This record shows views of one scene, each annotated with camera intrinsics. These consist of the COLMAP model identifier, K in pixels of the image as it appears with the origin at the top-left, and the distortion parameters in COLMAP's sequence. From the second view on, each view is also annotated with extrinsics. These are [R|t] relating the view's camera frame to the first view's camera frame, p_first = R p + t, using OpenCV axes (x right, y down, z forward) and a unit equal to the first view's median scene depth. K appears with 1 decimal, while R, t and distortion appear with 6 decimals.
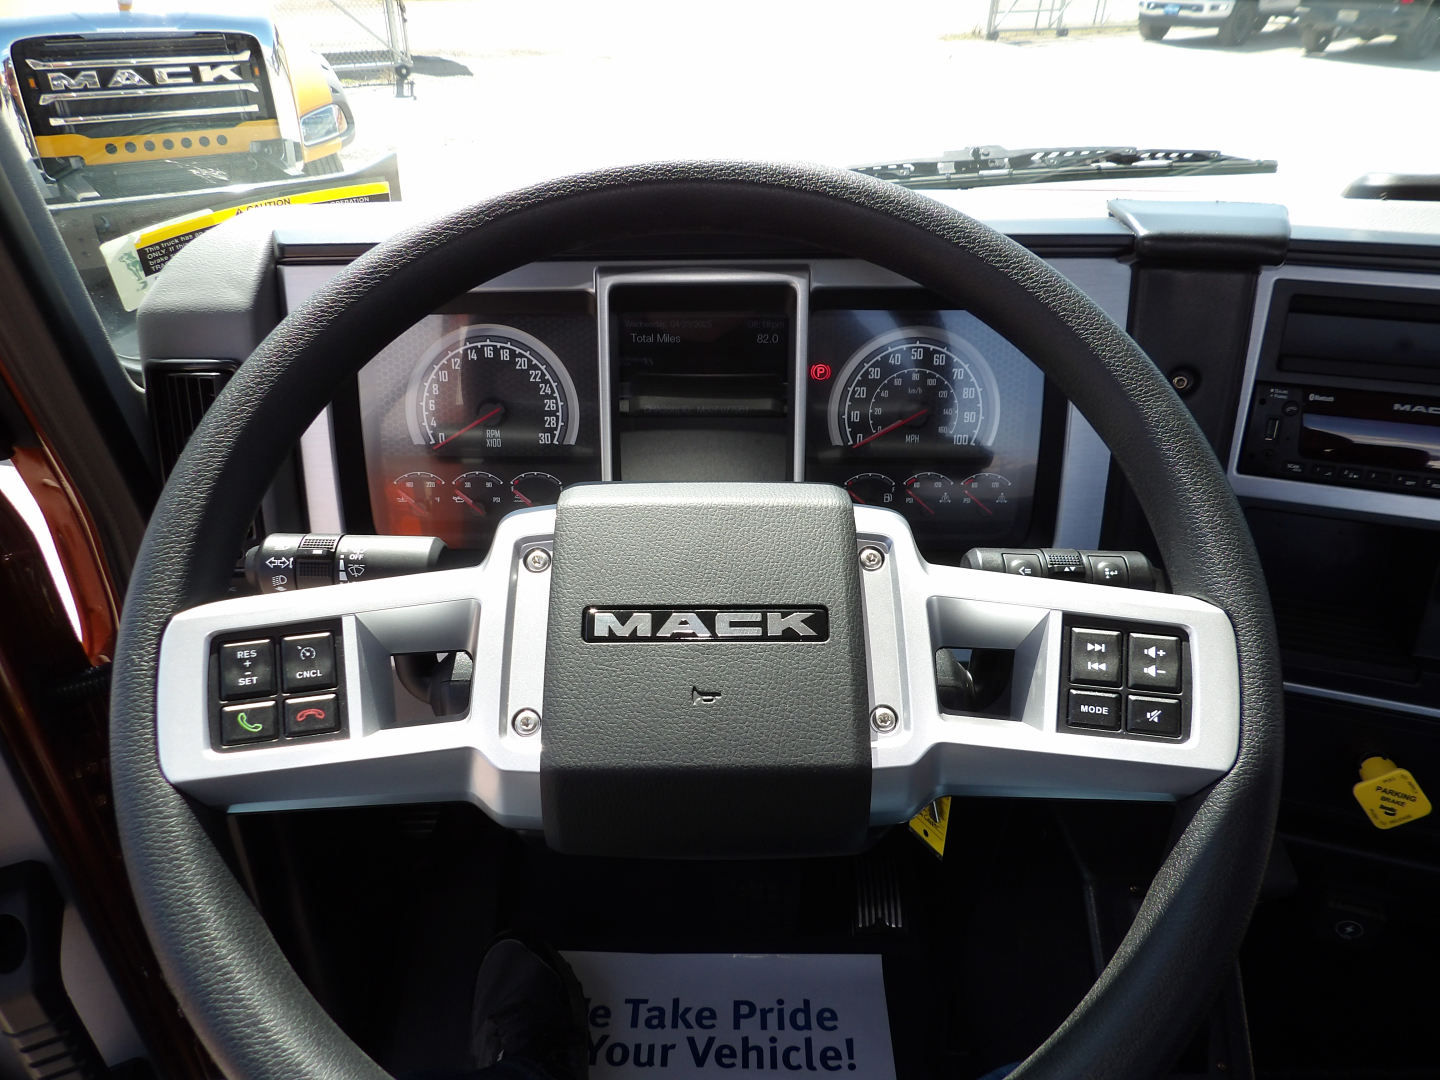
lens RADIAL K [[1118.1, 0, 687.5], [0, 1118.1, 545.2], [0, 0, 1]] dist [0.011666, 0.004453]
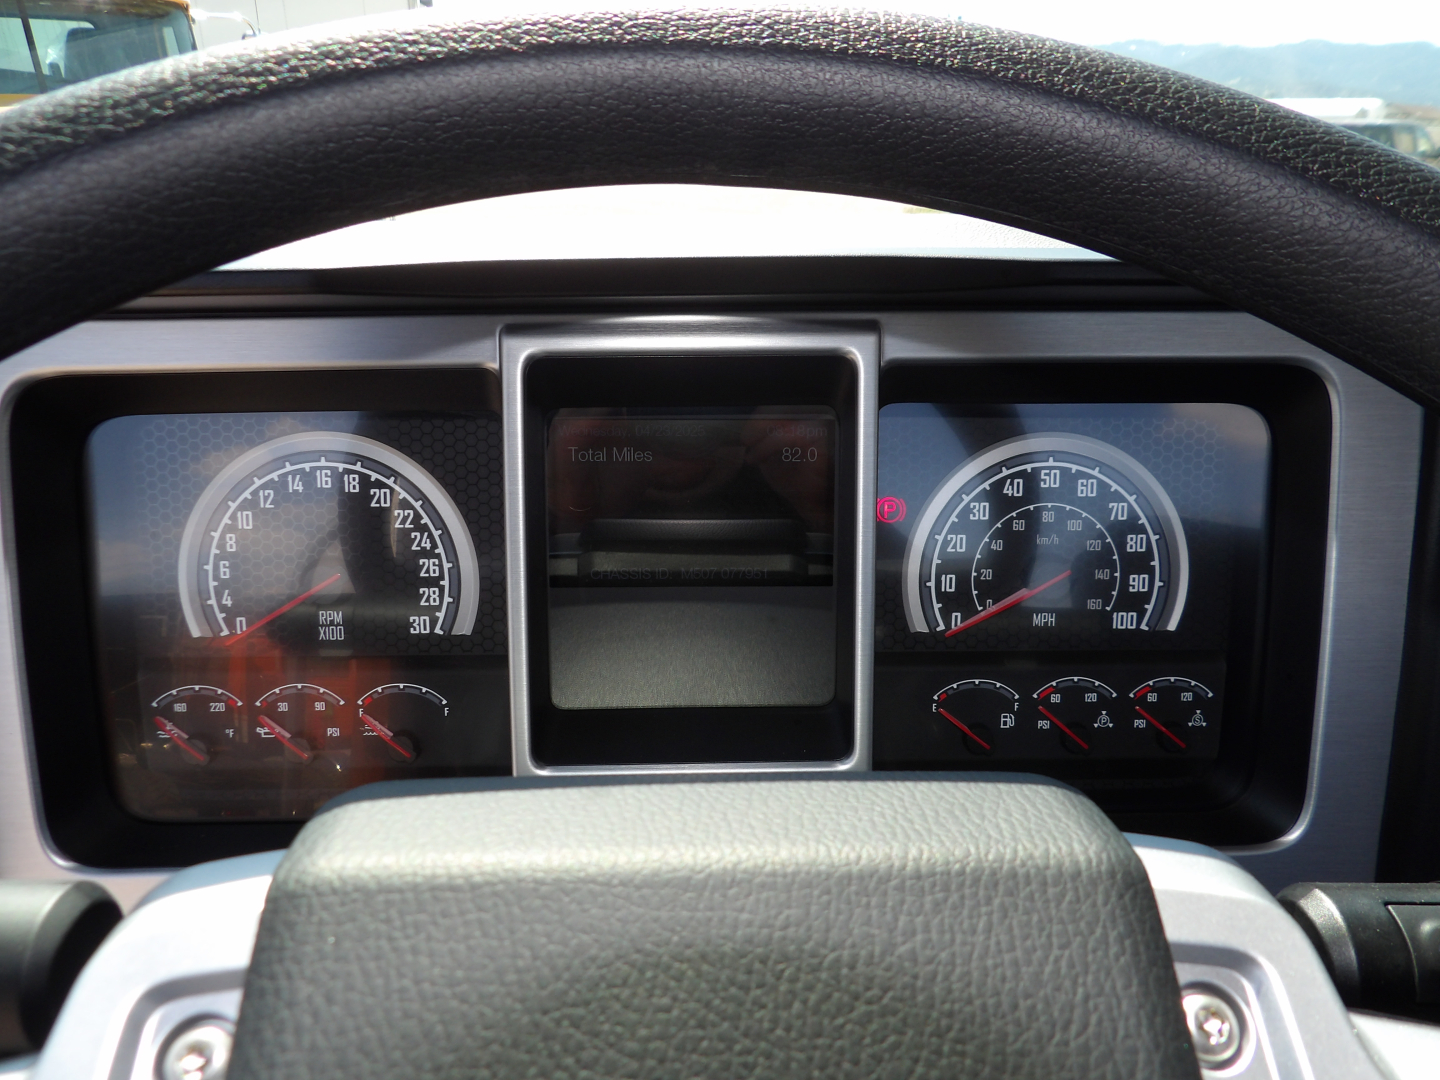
lens RADIAL K [[1033.7, 0, 721.3], [0, 1033.7, 545.3], [0, 0, 1]] dist [-0.022585, 0.036557]
pose [[0.998418, -0.006325, 0.055867, -0.000524], [0.013964, 0.990414, -0.137423, -0.061253], [-0.054462, 0.137986, 0.988936, 0.460572]]
